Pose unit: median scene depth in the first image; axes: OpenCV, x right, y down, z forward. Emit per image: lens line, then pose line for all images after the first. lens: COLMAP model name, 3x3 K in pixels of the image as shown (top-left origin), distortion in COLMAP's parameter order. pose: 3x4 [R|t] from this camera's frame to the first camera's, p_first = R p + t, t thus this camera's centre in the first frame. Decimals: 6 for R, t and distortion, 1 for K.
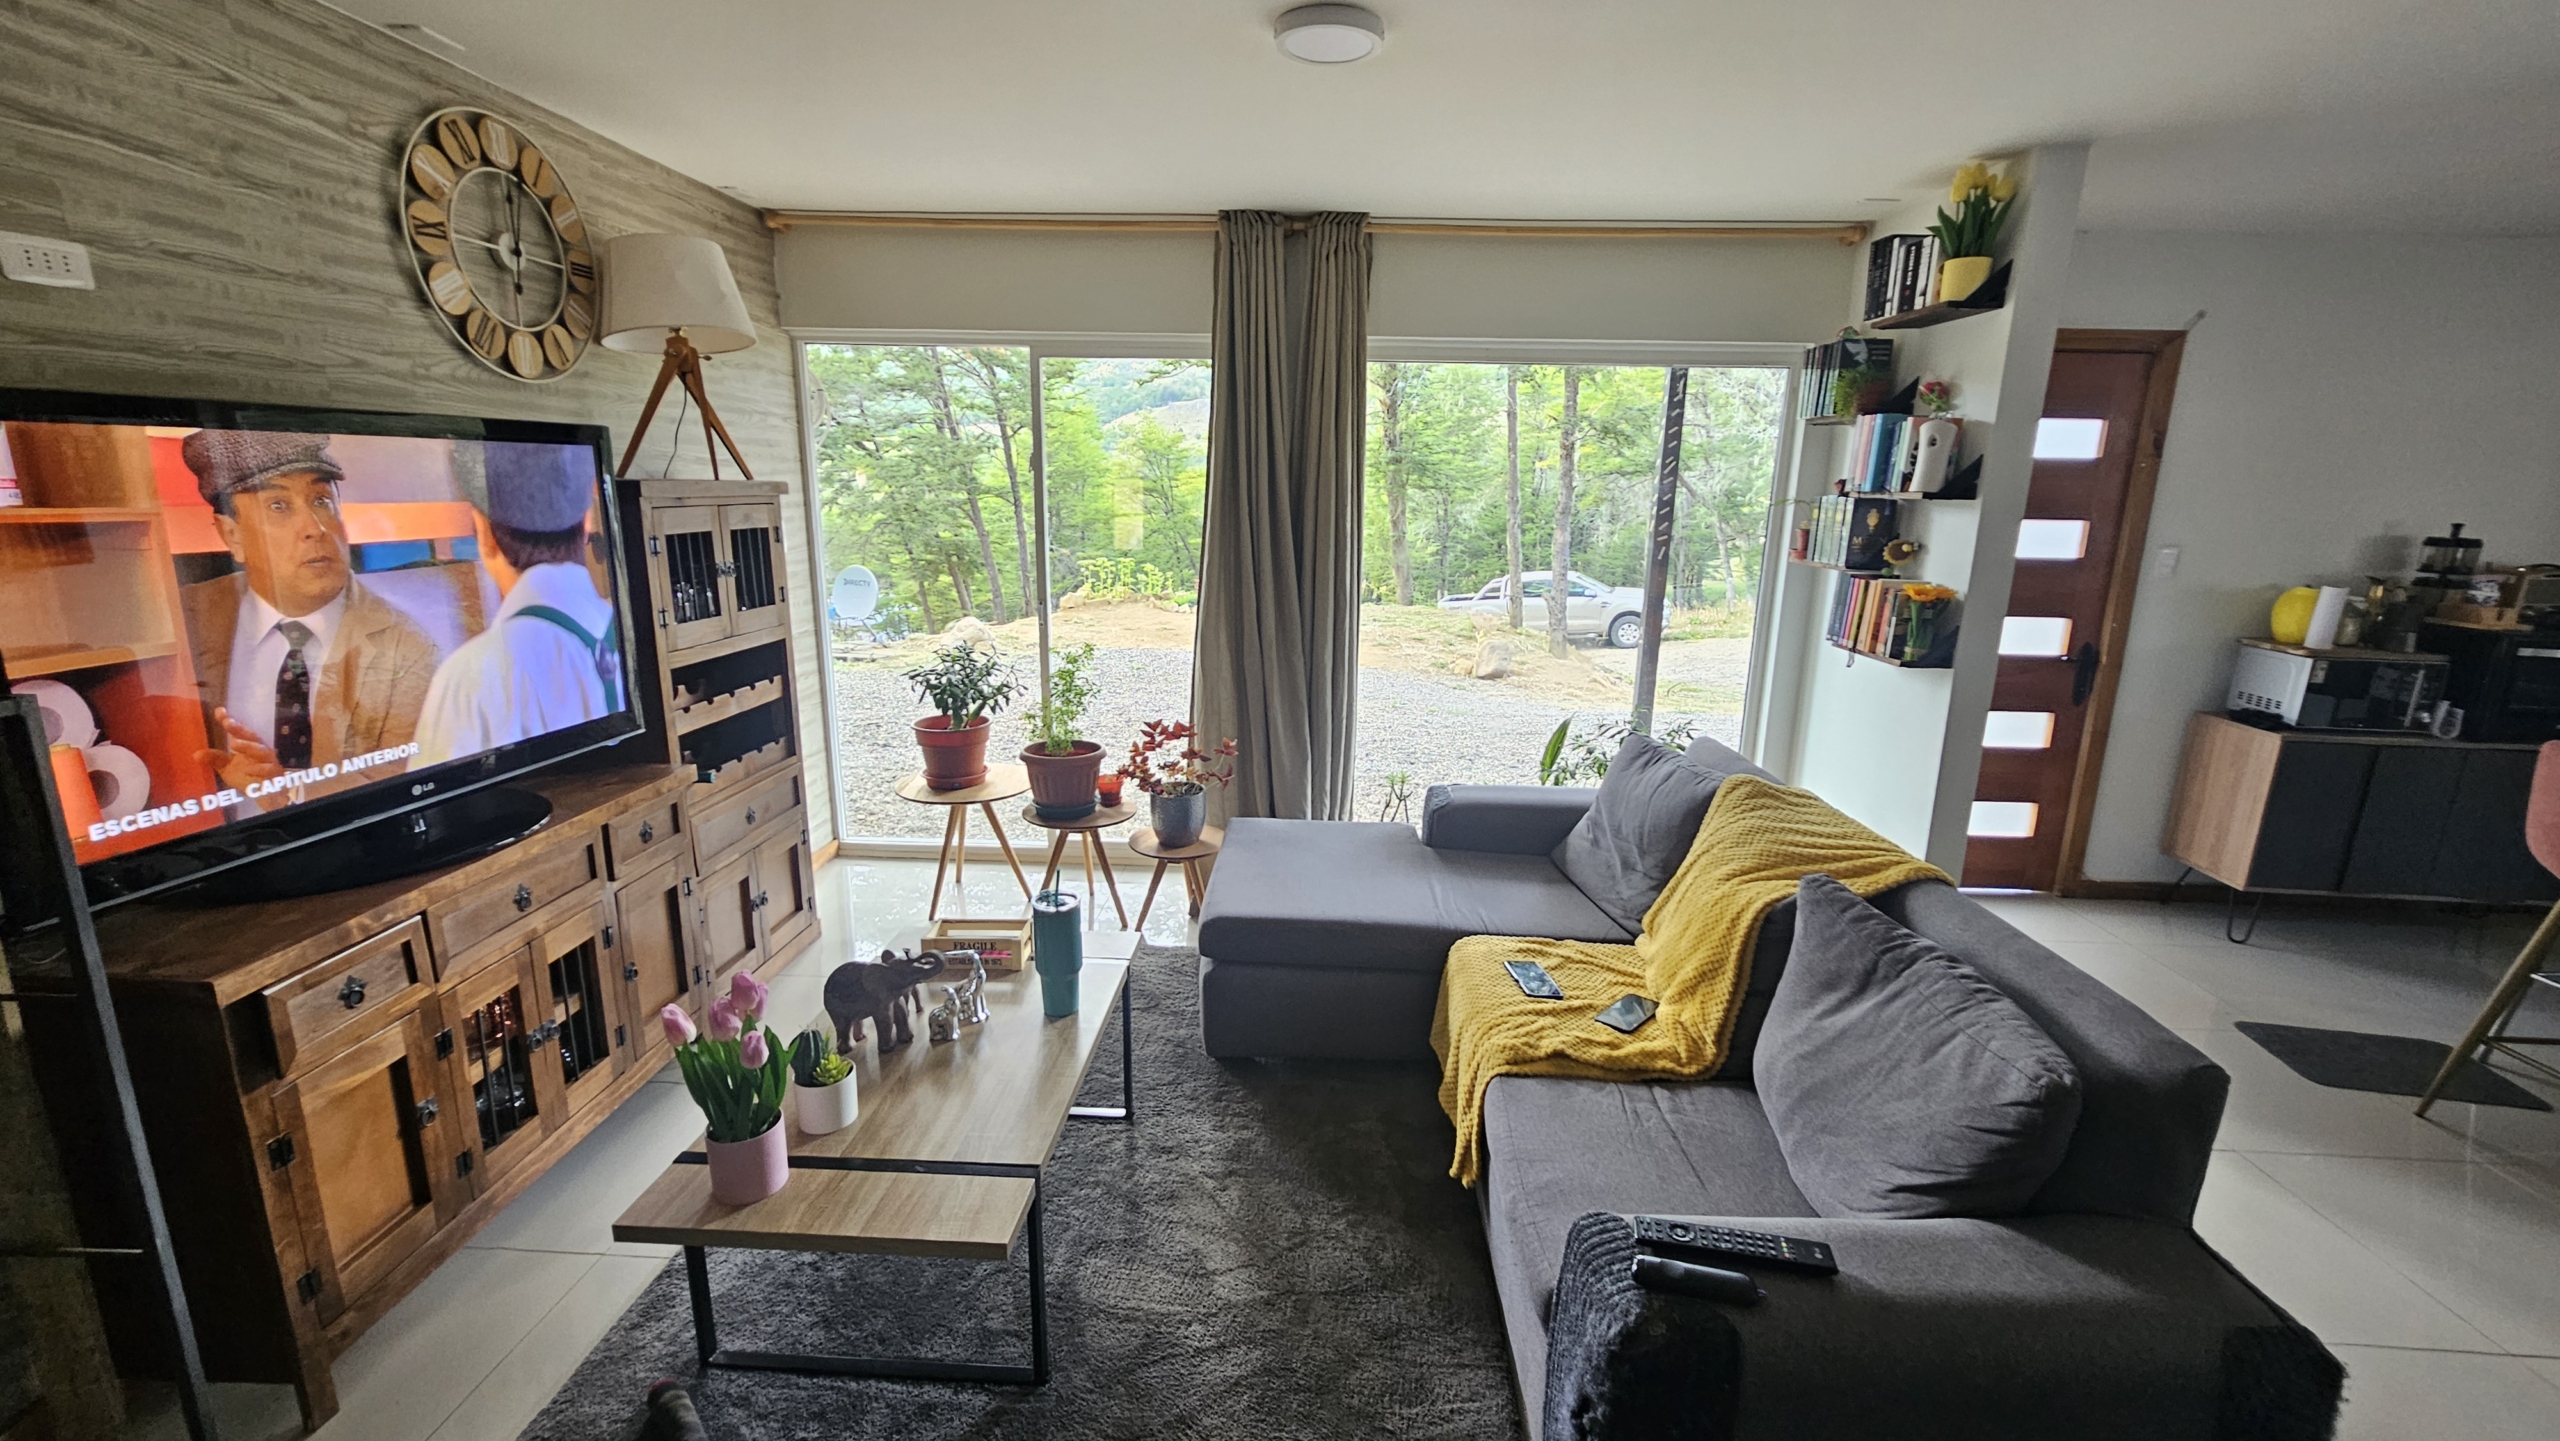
lens RADIAL K [[1140.4, 0, 1284.0], [0, 1140.4, 775.1], [0, 0, 1]] dist [0.002312, 0.000363]
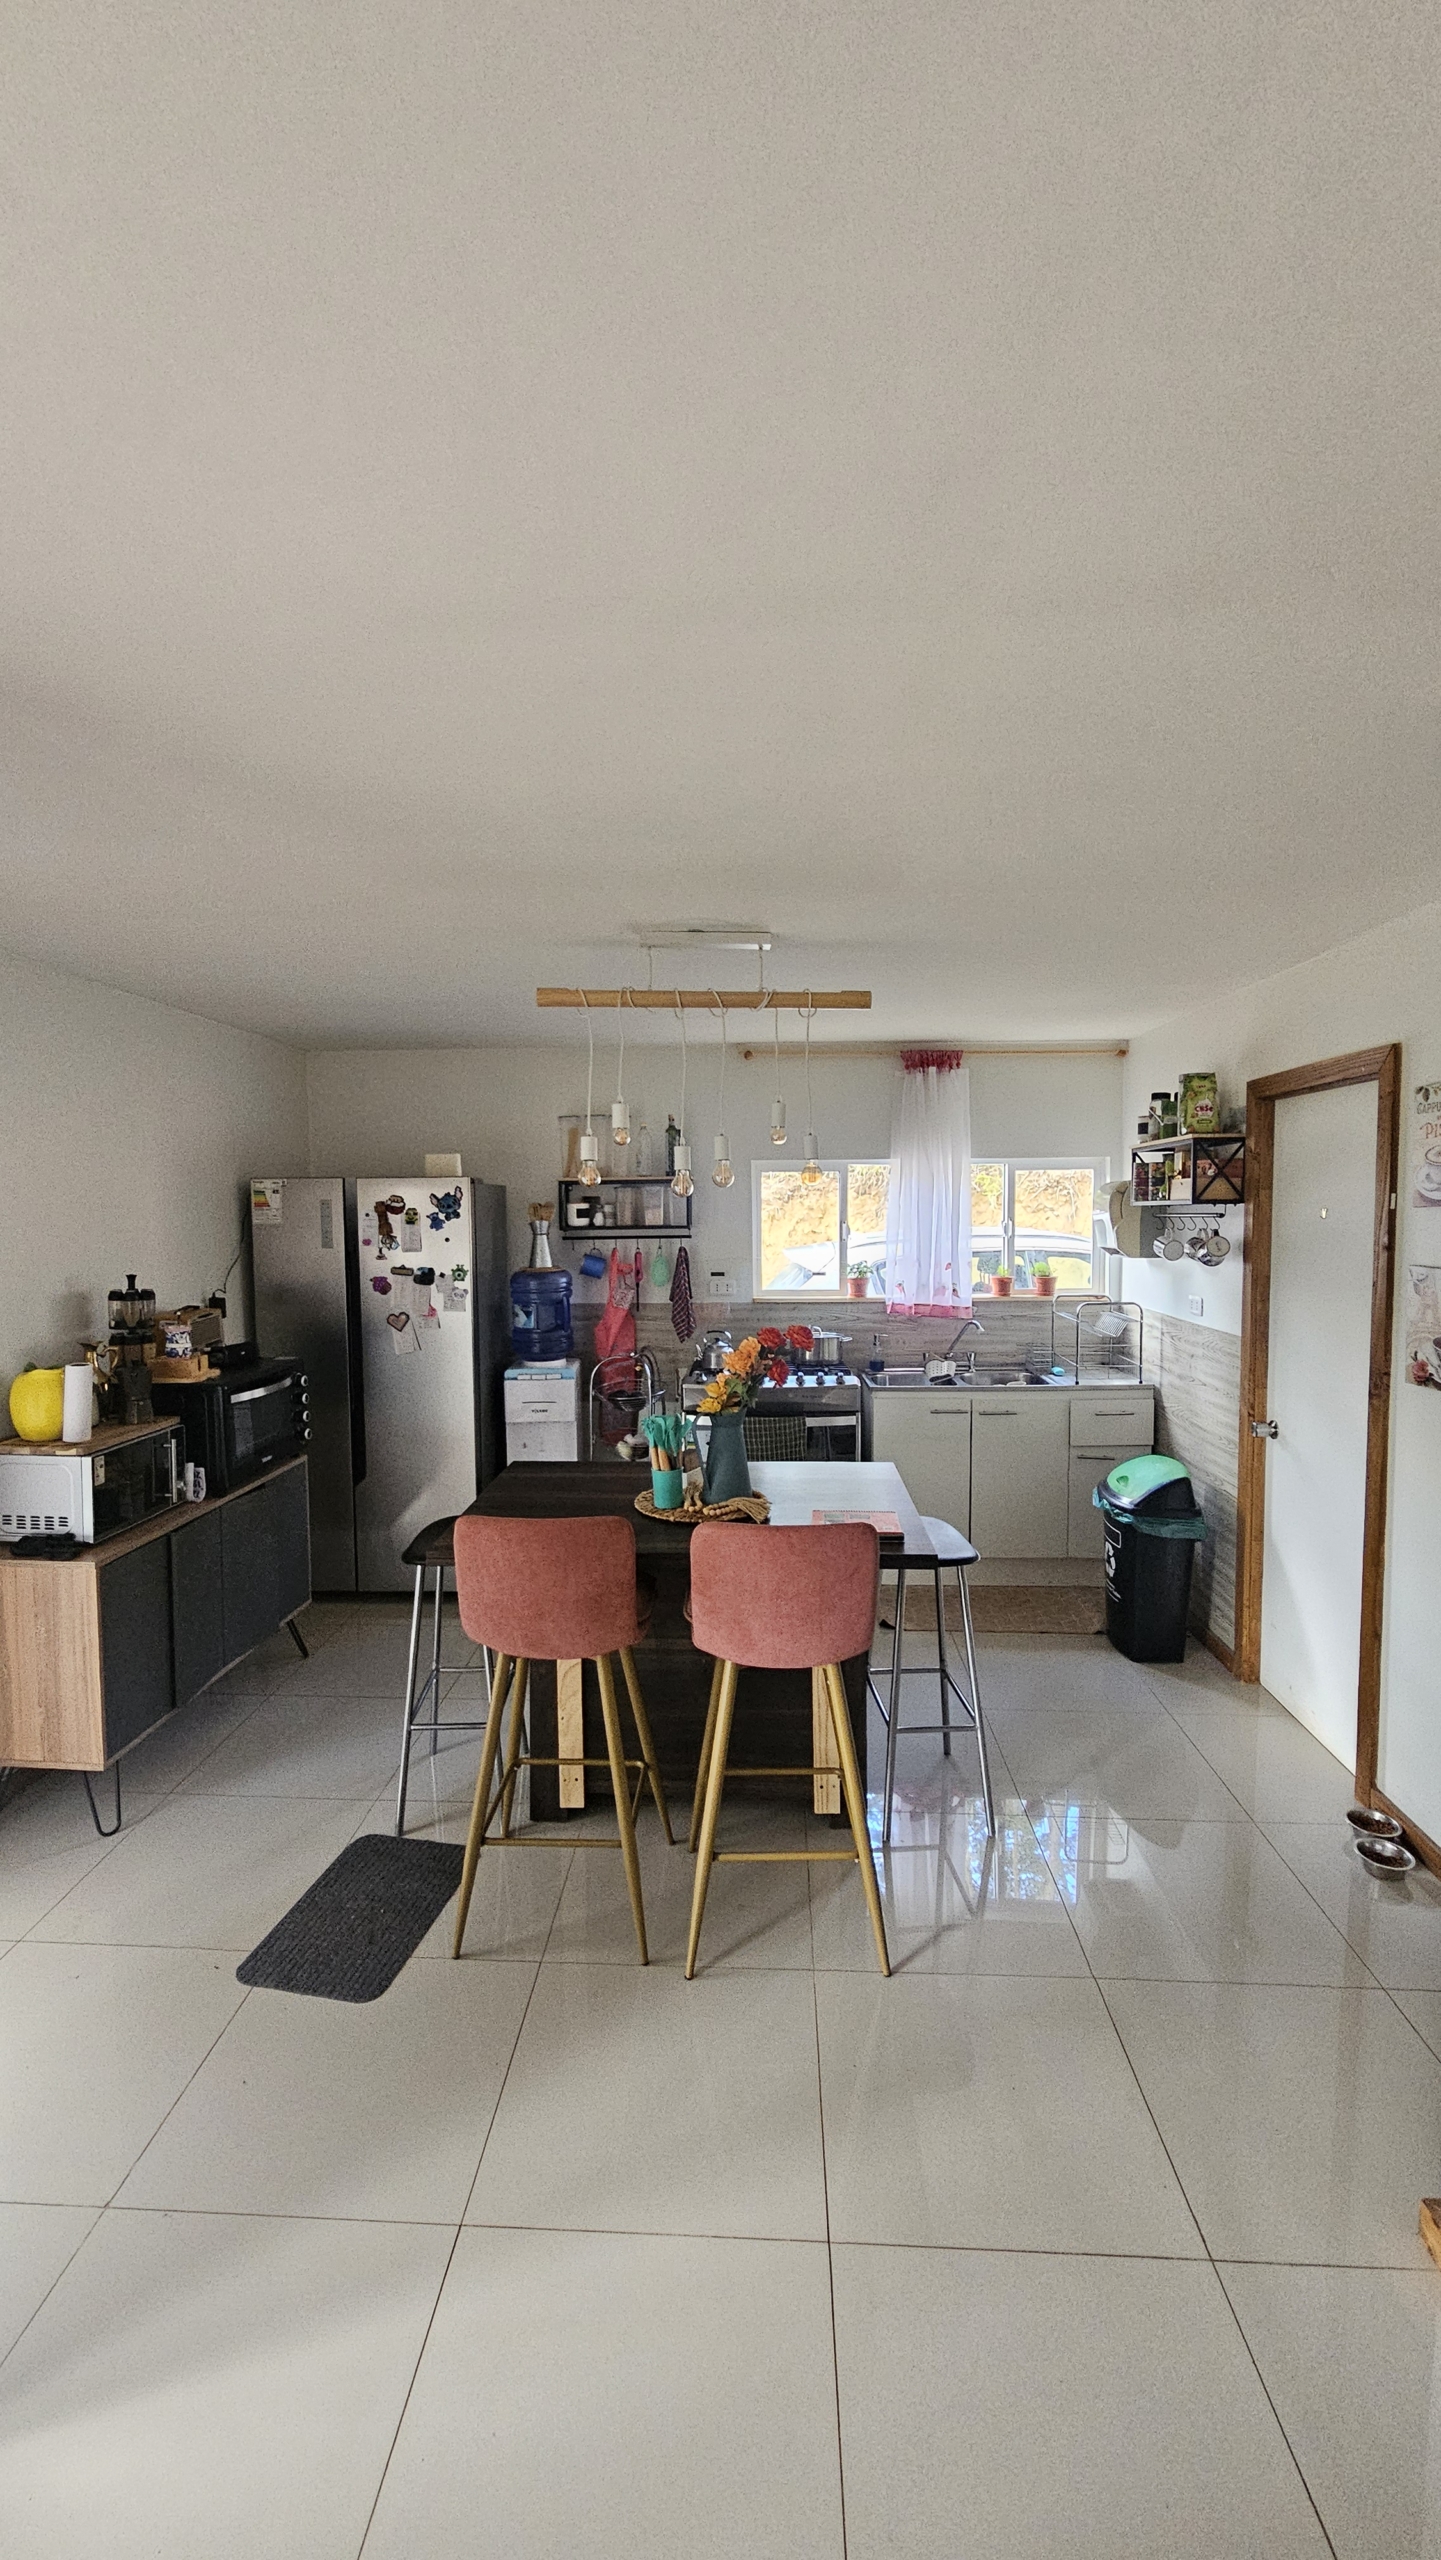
lens RADIAL K [[1051.7, 0, 720.5], [0, 1051.7, 1280.0], [0, 0, 1]] dist [0.001394, 0.001204]
pose [[0.035584, -0.087914, 0.995492, 0.220143], [0.252979, 0.964472, 0.076131, -0.180434], [-0.966817, 0.249130, 0.056560, 0.554573]]
